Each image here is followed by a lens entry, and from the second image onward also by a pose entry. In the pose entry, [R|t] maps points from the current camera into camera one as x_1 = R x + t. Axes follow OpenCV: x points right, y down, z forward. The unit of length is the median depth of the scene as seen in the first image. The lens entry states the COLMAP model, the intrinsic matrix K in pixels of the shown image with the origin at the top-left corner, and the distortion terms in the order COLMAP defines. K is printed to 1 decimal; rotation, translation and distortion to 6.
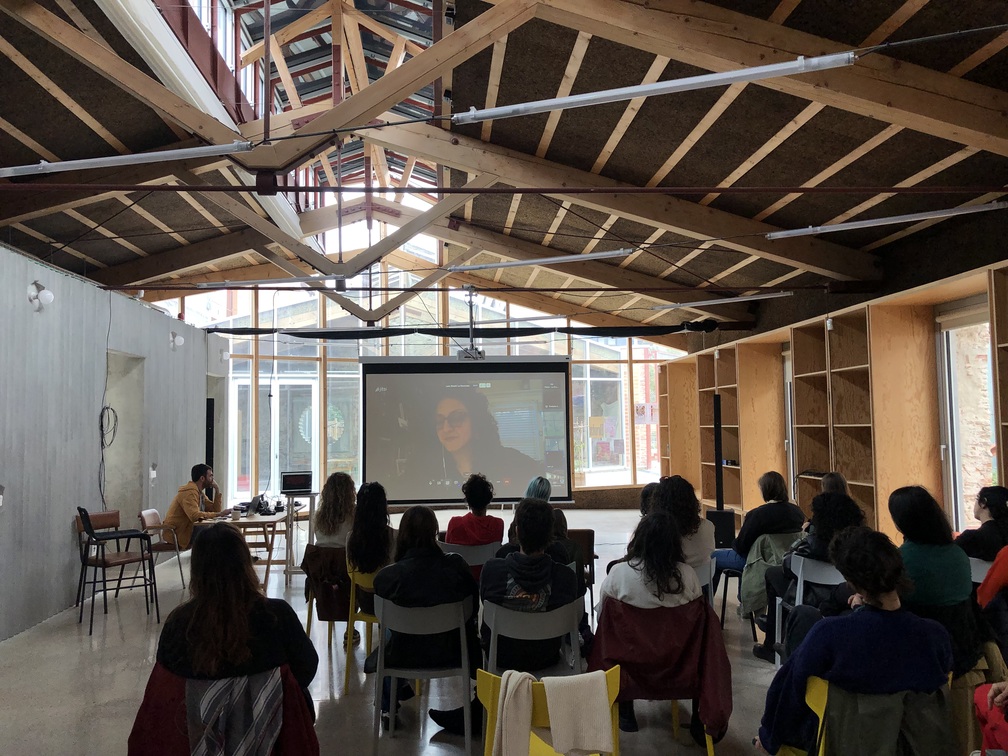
lens RADIAL K [[828.7, 0, 494.8], [0, 828.7, 378.7], [0, 0, 1]] dist [0.047512, -0.048455]
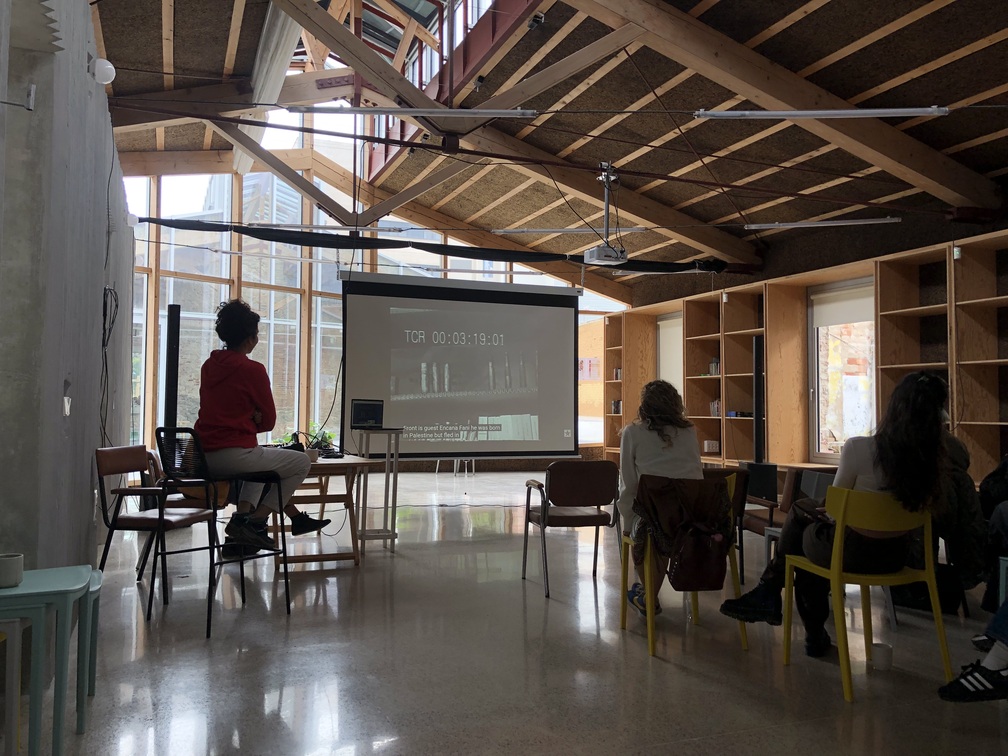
lens RADIAL K [[828.7, 0, 494.0], [0, 828.7, 367.5], [0, 0, 1]] dist [0.047512, -0.048455]
pose [[0.950001, 0.037068, 0.310038, -0.274249], [-0.039300, 0.999227, 0.000952, 0.060431], [-0.309763, -0.013089, 0.950724, 0.214225]]
